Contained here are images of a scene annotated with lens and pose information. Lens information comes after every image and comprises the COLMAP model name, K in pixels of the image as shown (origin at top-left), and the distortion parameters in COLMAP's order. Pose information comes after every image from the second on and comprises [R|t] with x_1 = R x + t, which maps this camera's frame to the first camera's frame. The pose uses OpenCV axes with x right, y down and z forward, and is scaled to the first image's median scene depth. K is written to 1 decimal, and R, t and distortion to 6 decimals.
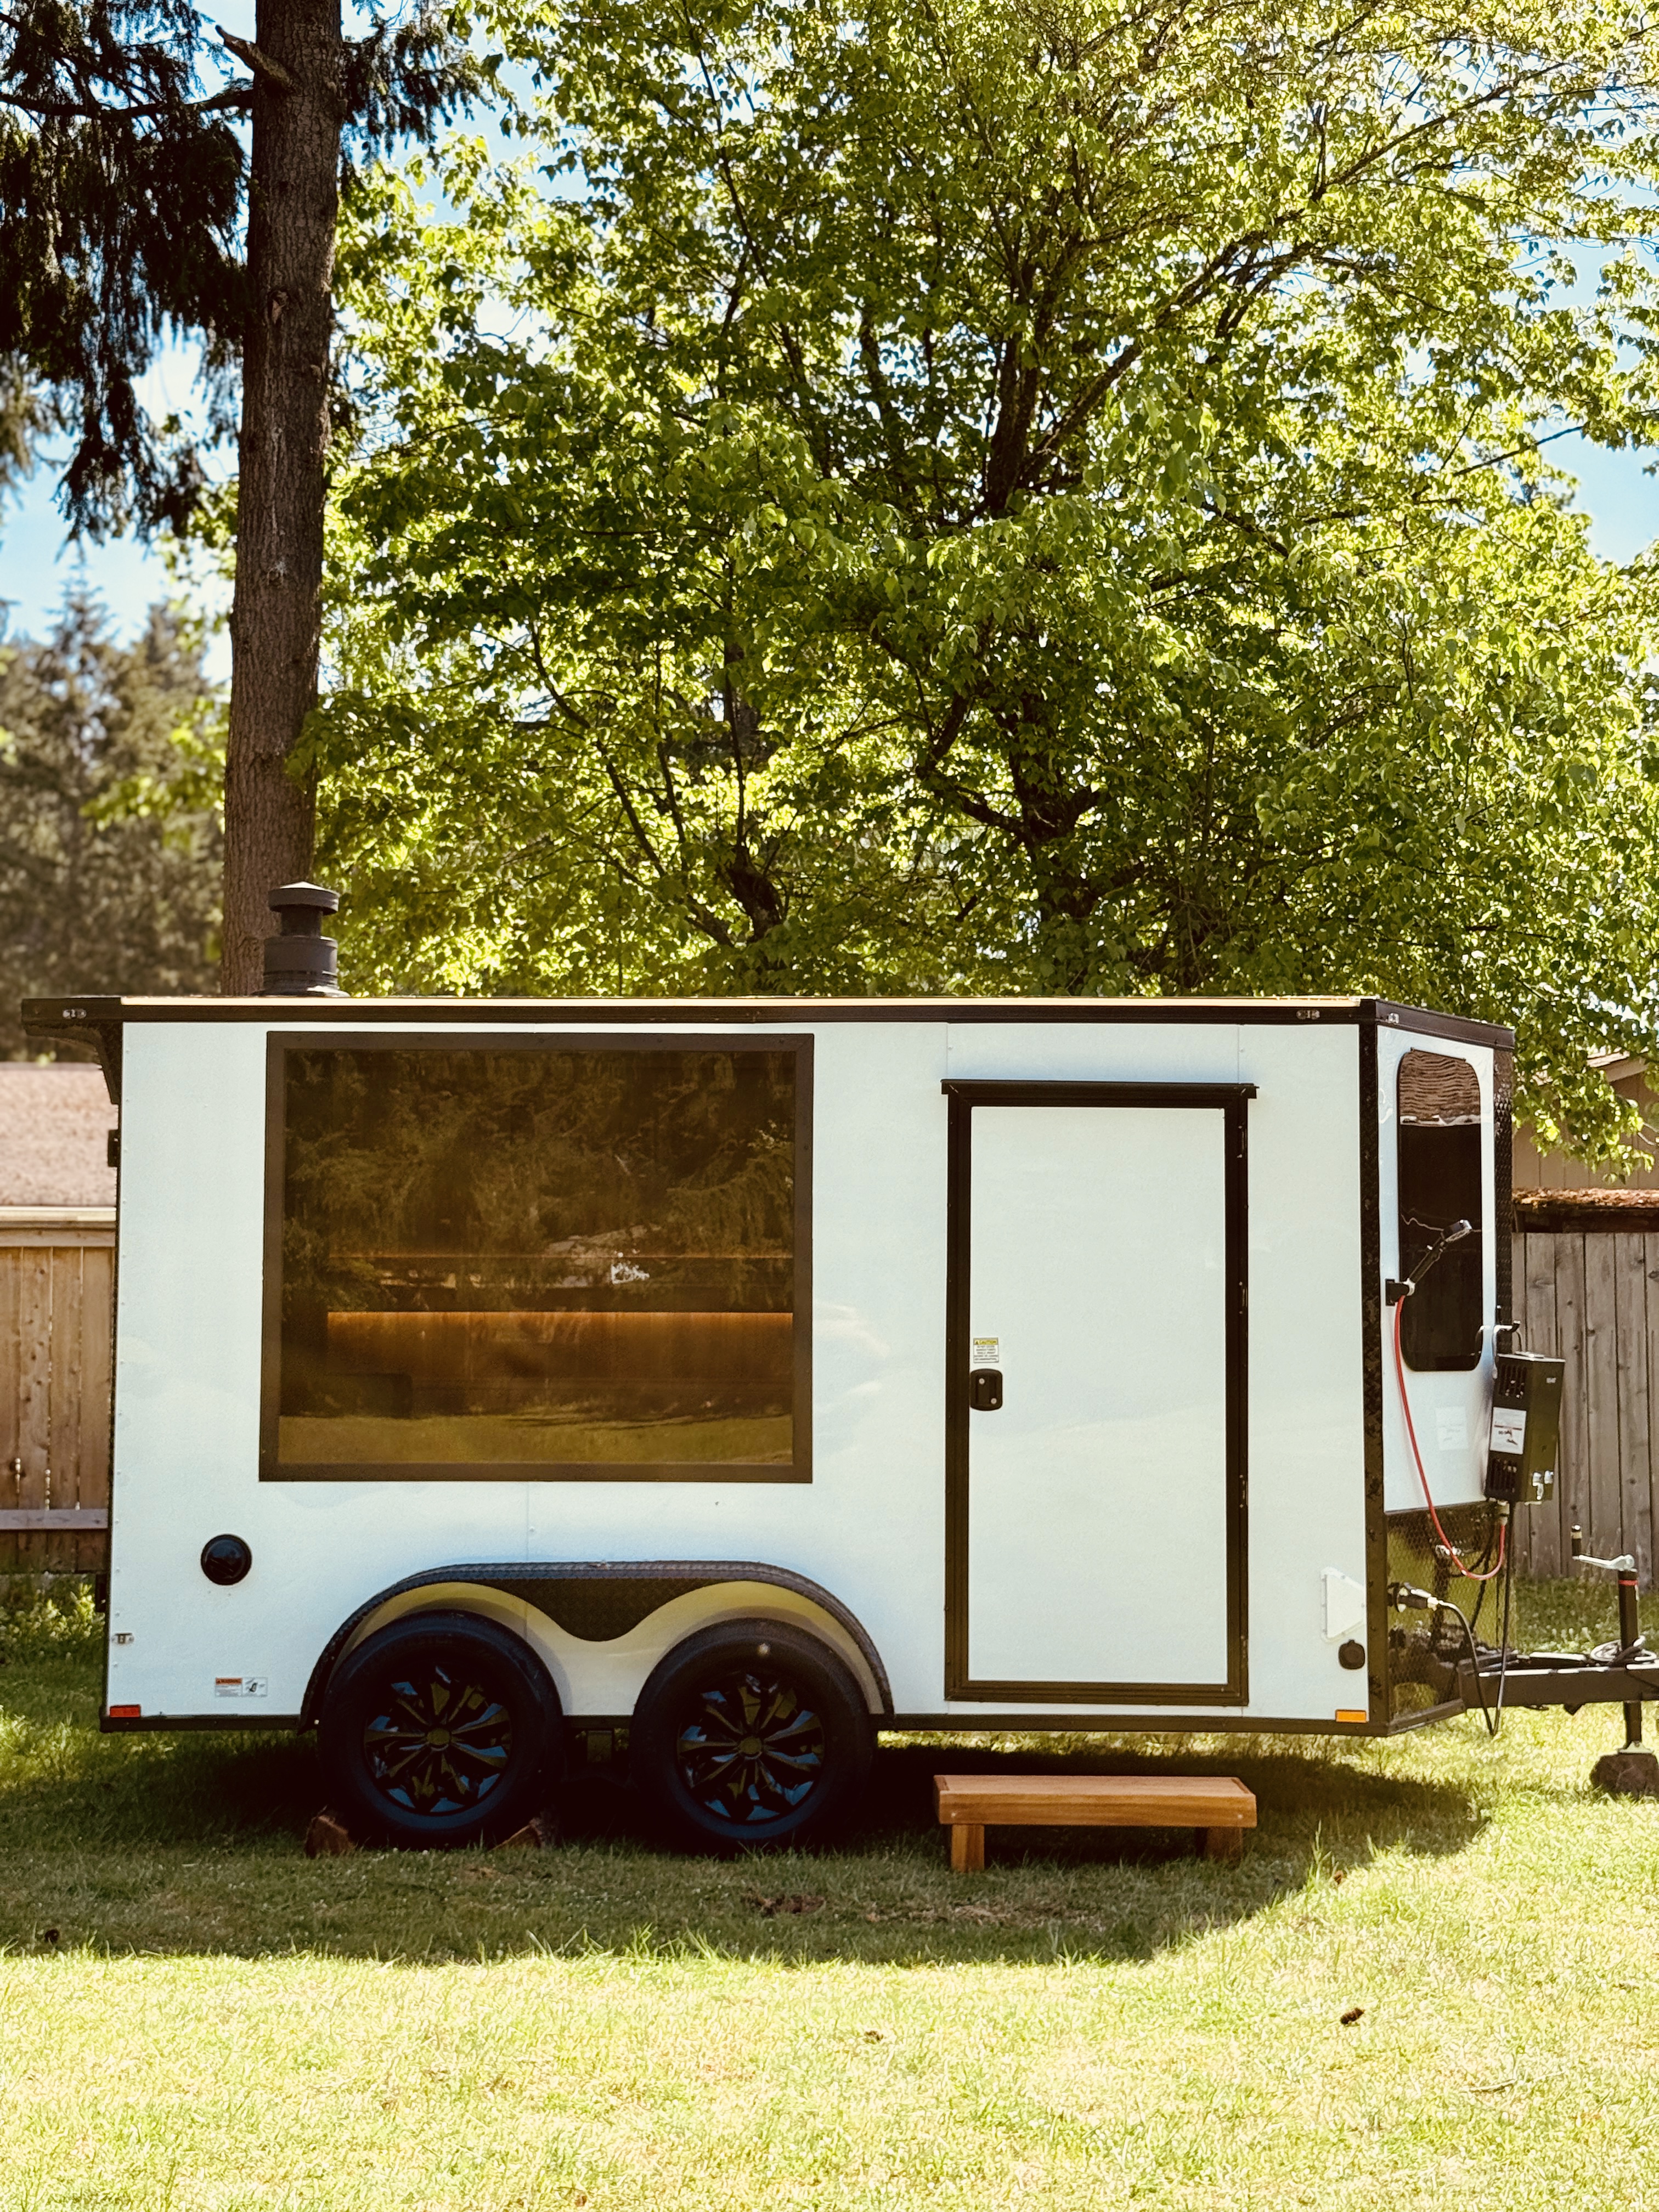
lens RADIAL K [[3104.9, 0, 829.5], [0, 3104.9, 1106.0], [0, 0, 1]] dist [0.217297, -0.529727]
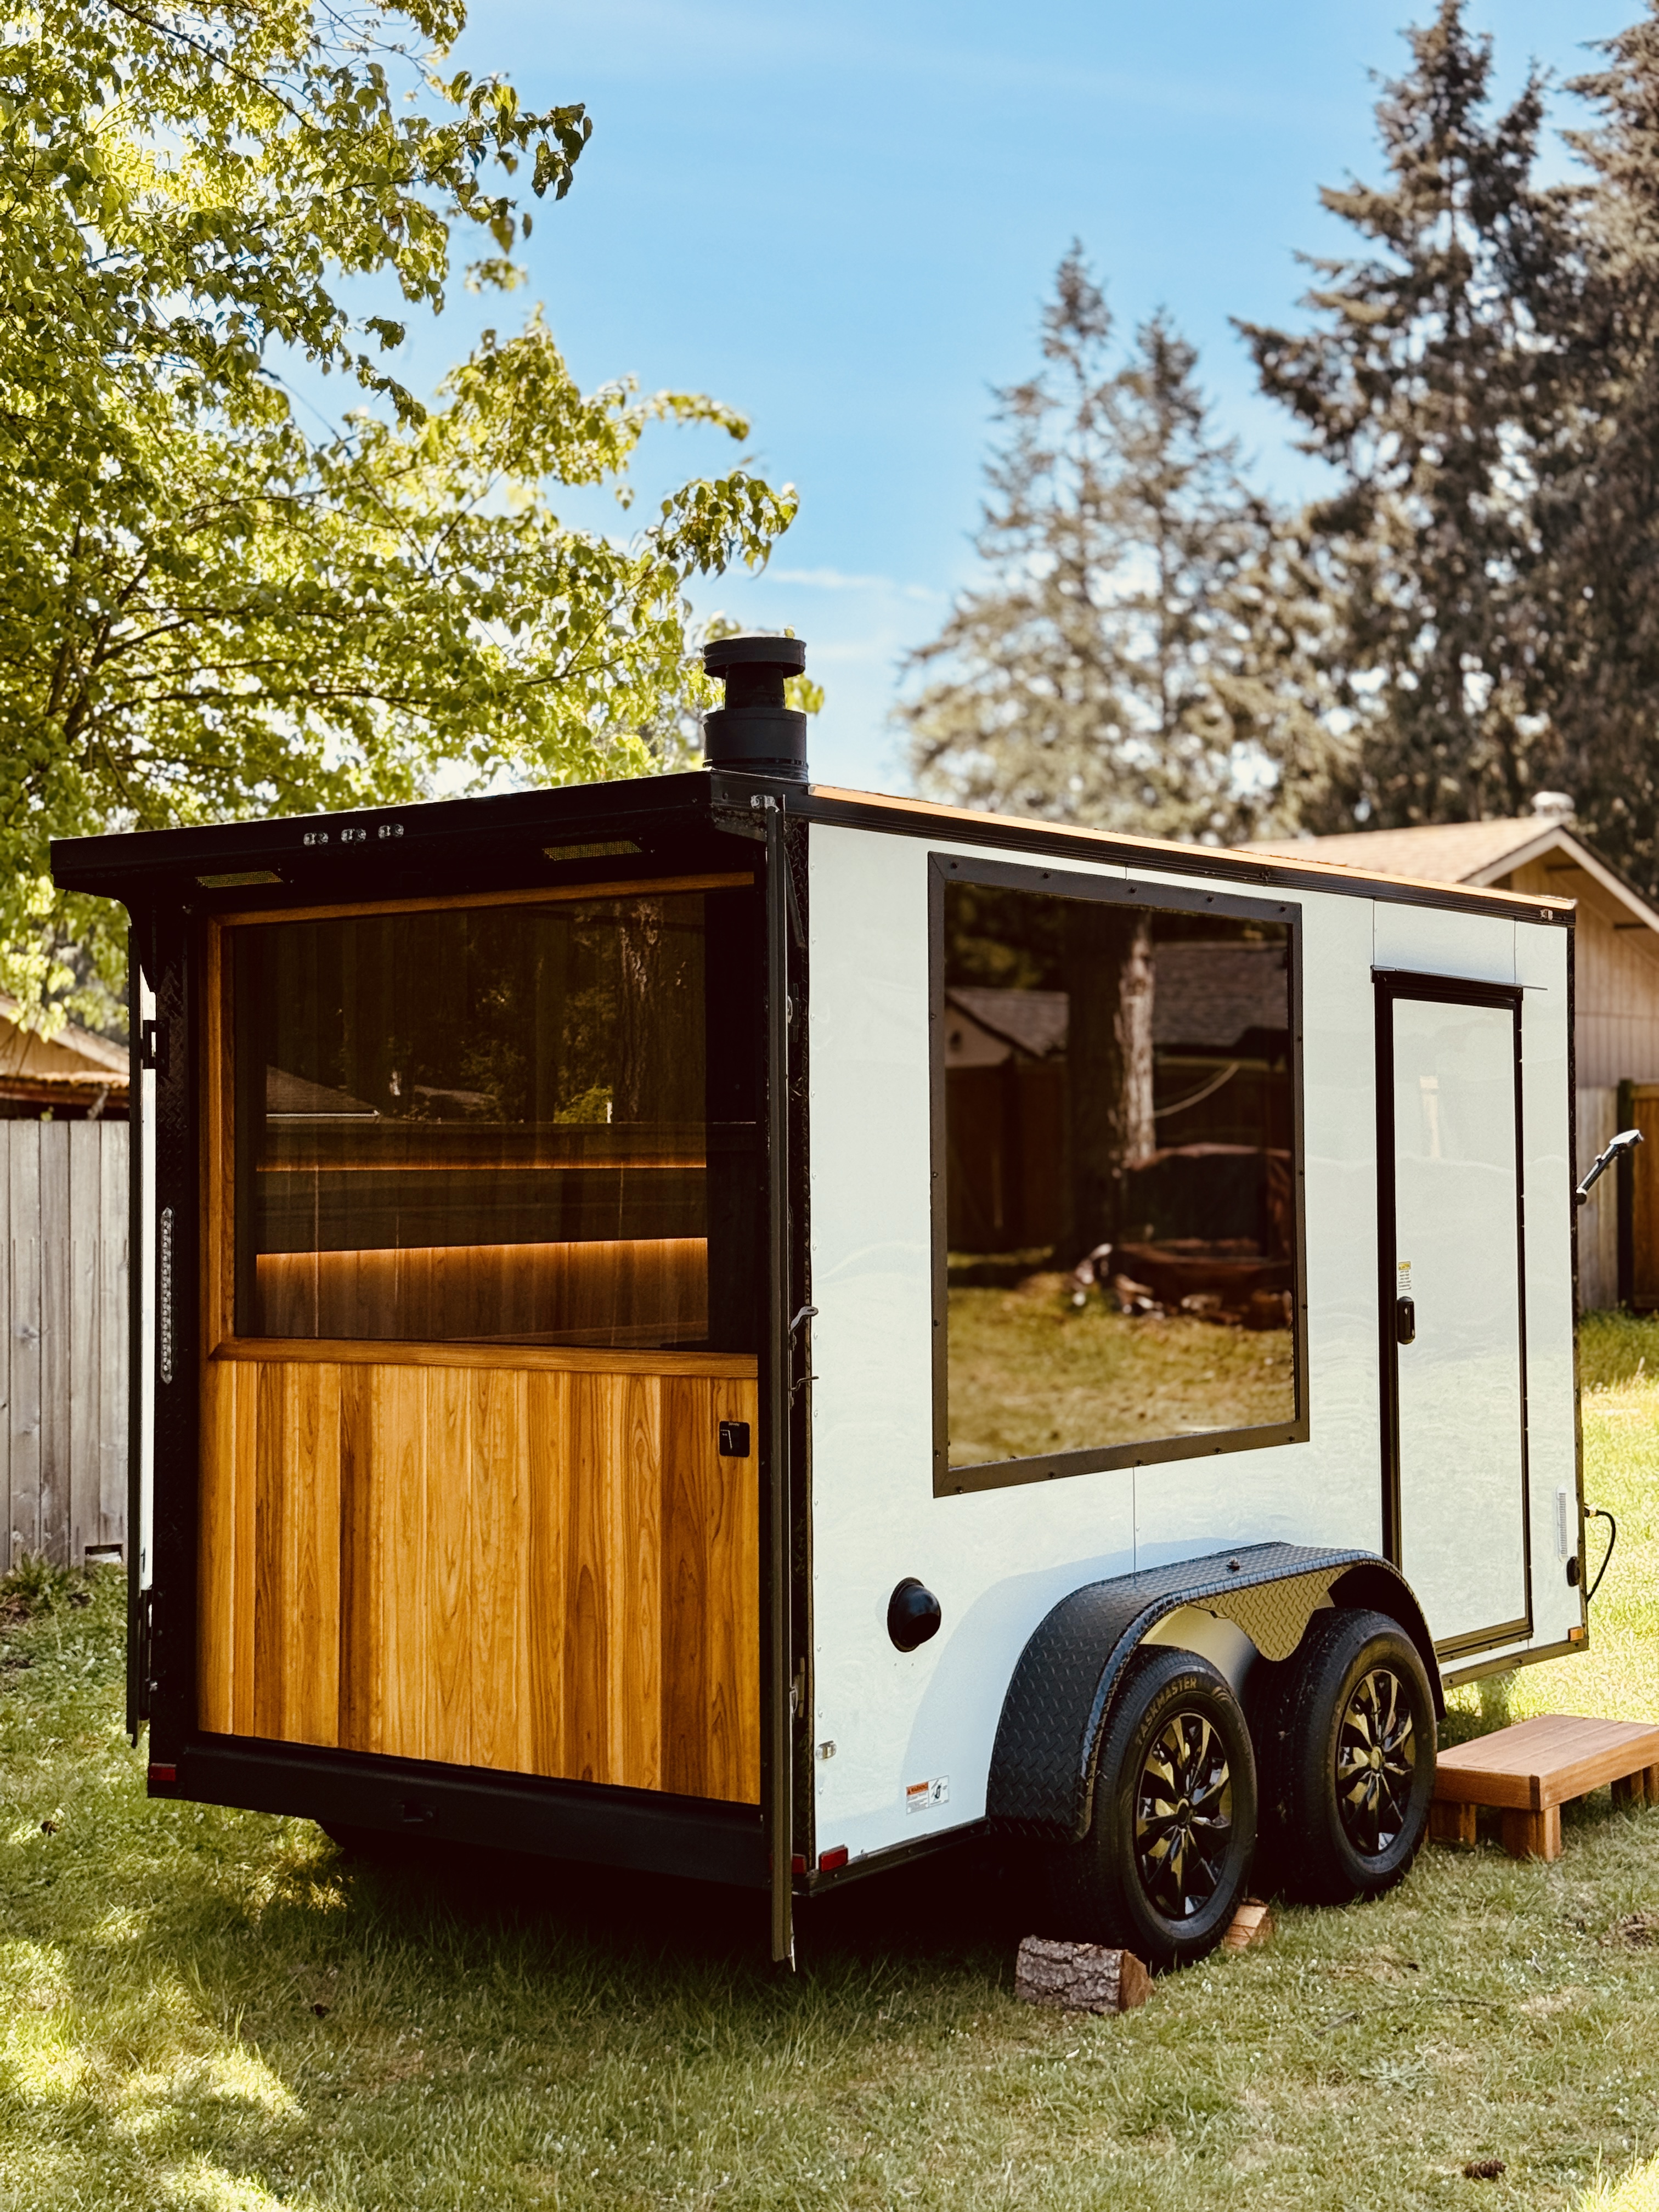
lens RADIAL K [[3106.3, 0, 818.8], [0, 3106.3, 1107.0], [0, 0, 1]] dist [0.211893, -0.465980]
pose [[0.577623, 0.009102, 0.816253, -0.766857], [-0.031814, 0.999429, 0.011369, 0.026085], [-0.815683, -0.032535, 0.577583, 0.624385]]
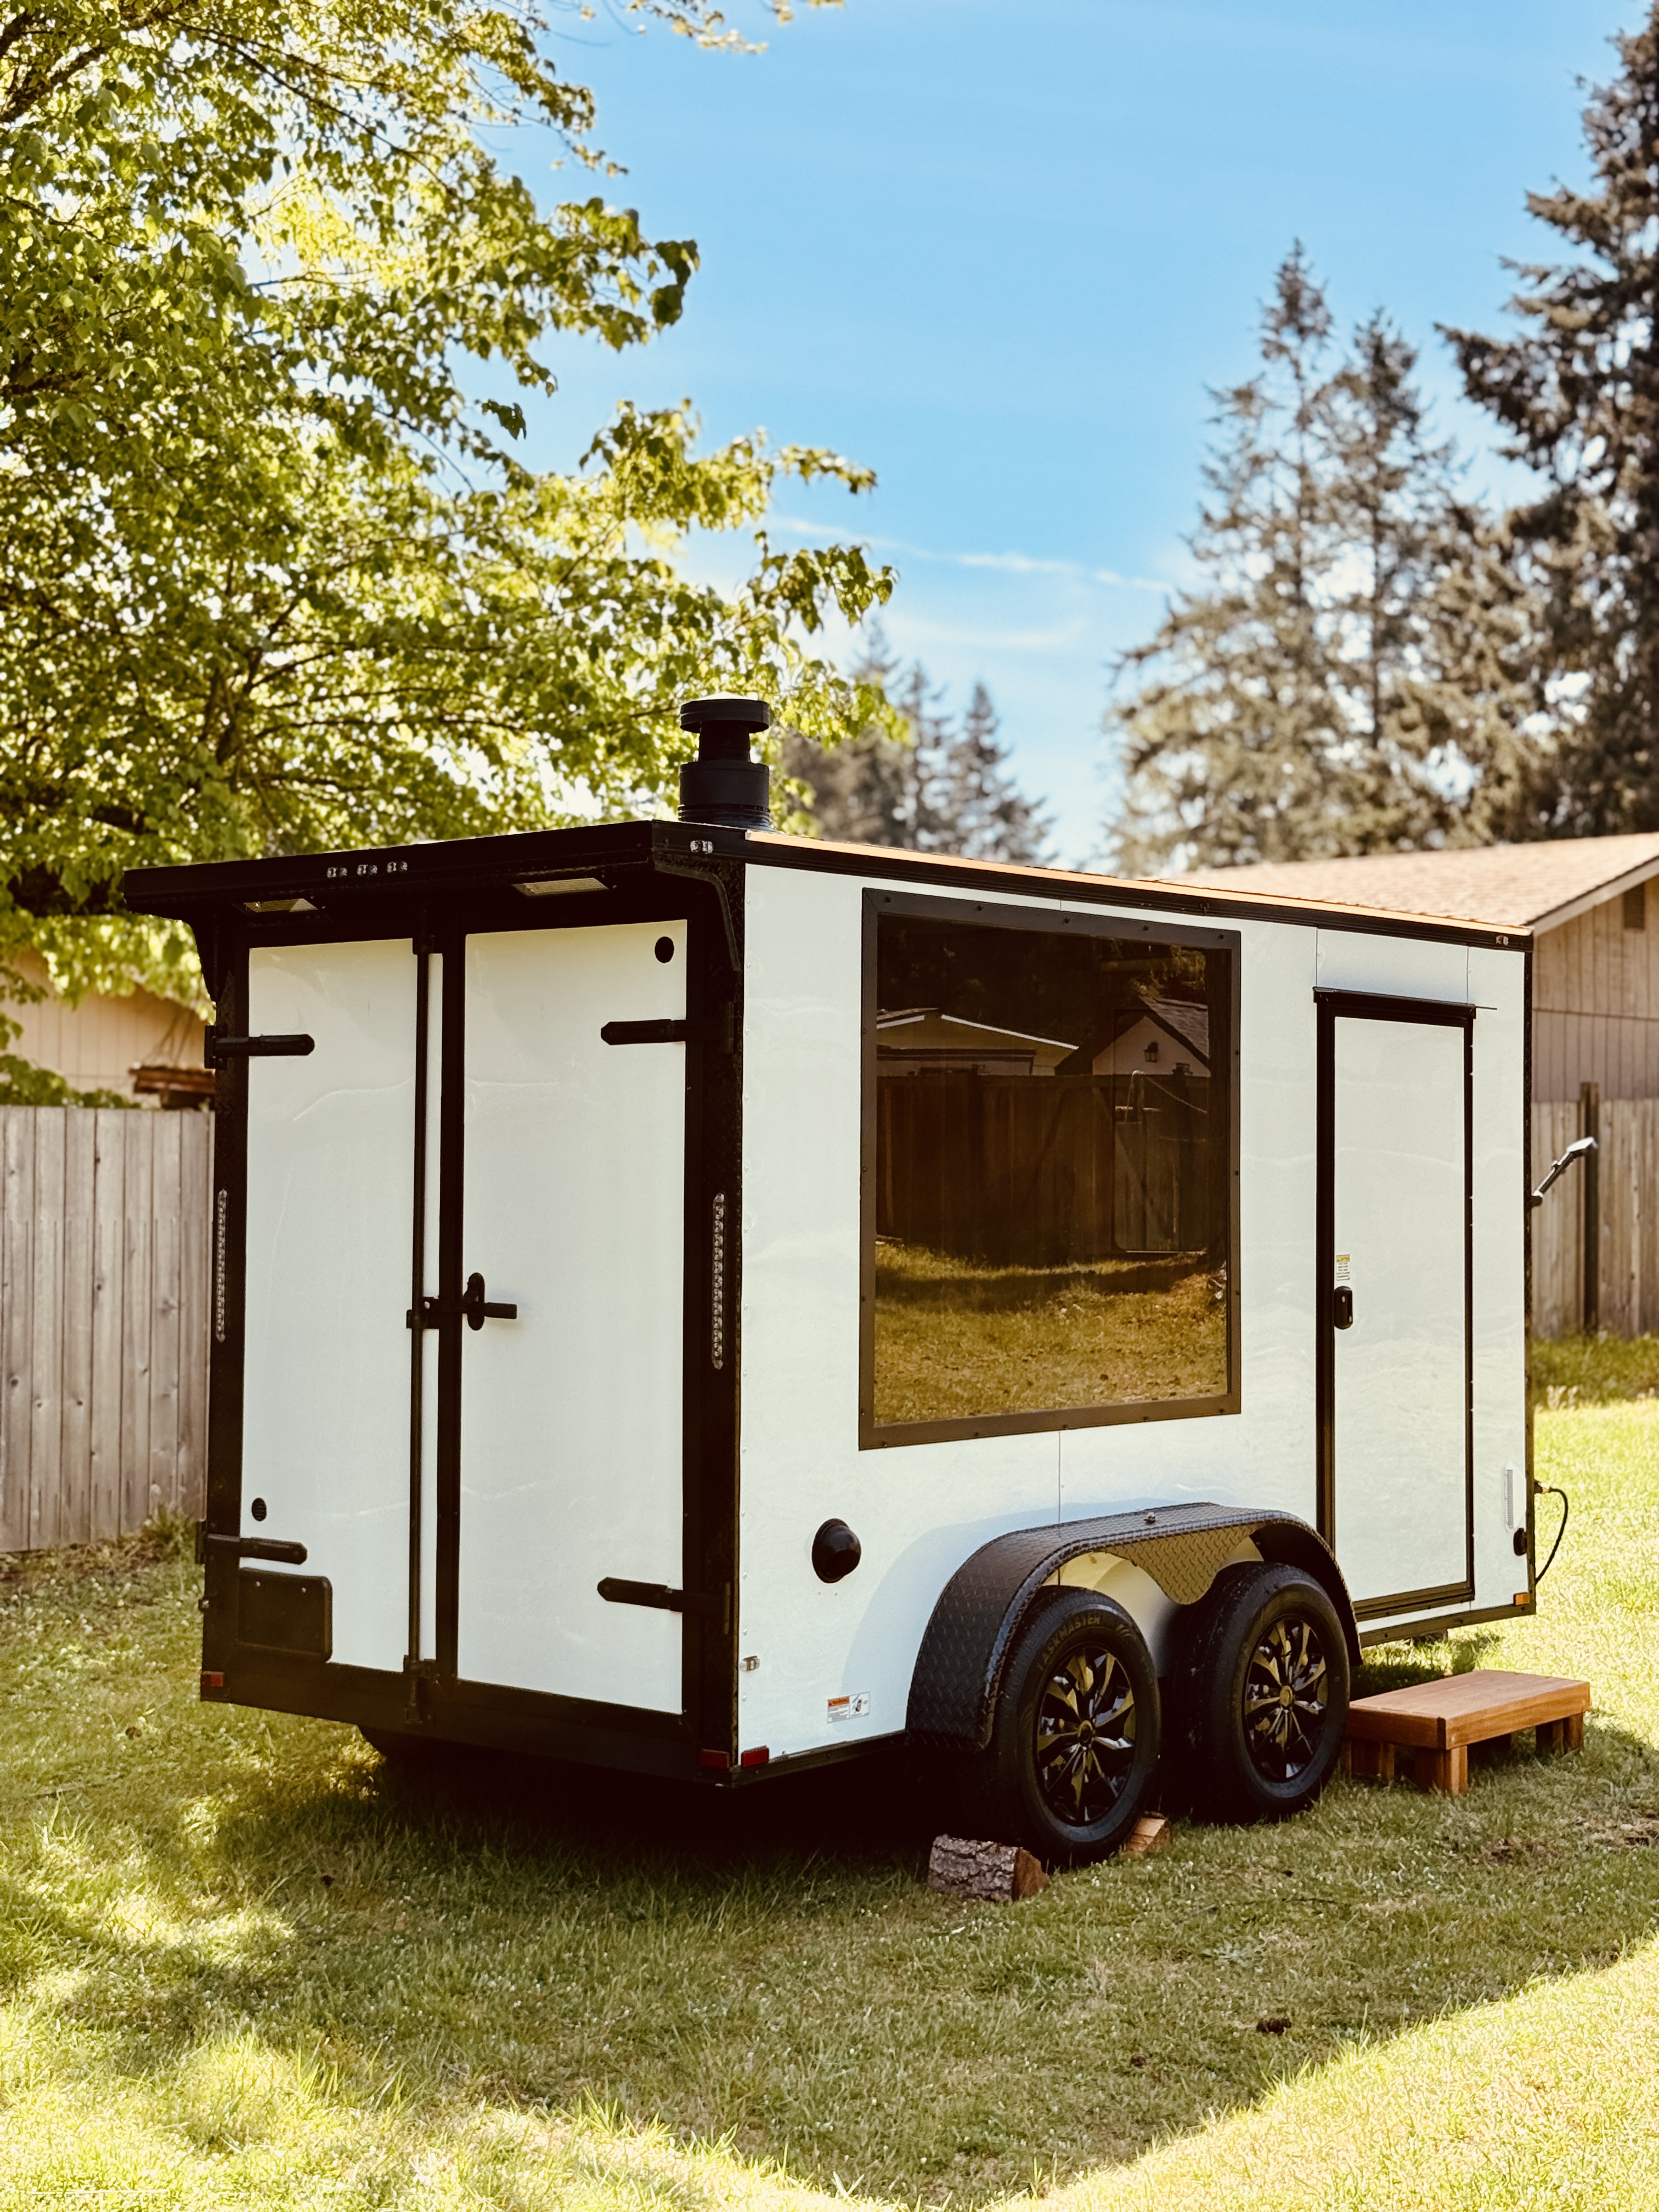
lens RADIAL K [[3104.9, 0, 829.5], [0, 3104.9, 1106.0], [0, 0, 1]] dist [0.217297, -0.529727]
pose [[0.632676, 0.015879, 0.774254, -0.807635], [-0.042873, 0.998975, 0.014546, 0.020813], [-0.773229, -0.042397, 0.632708, 0.506938]]
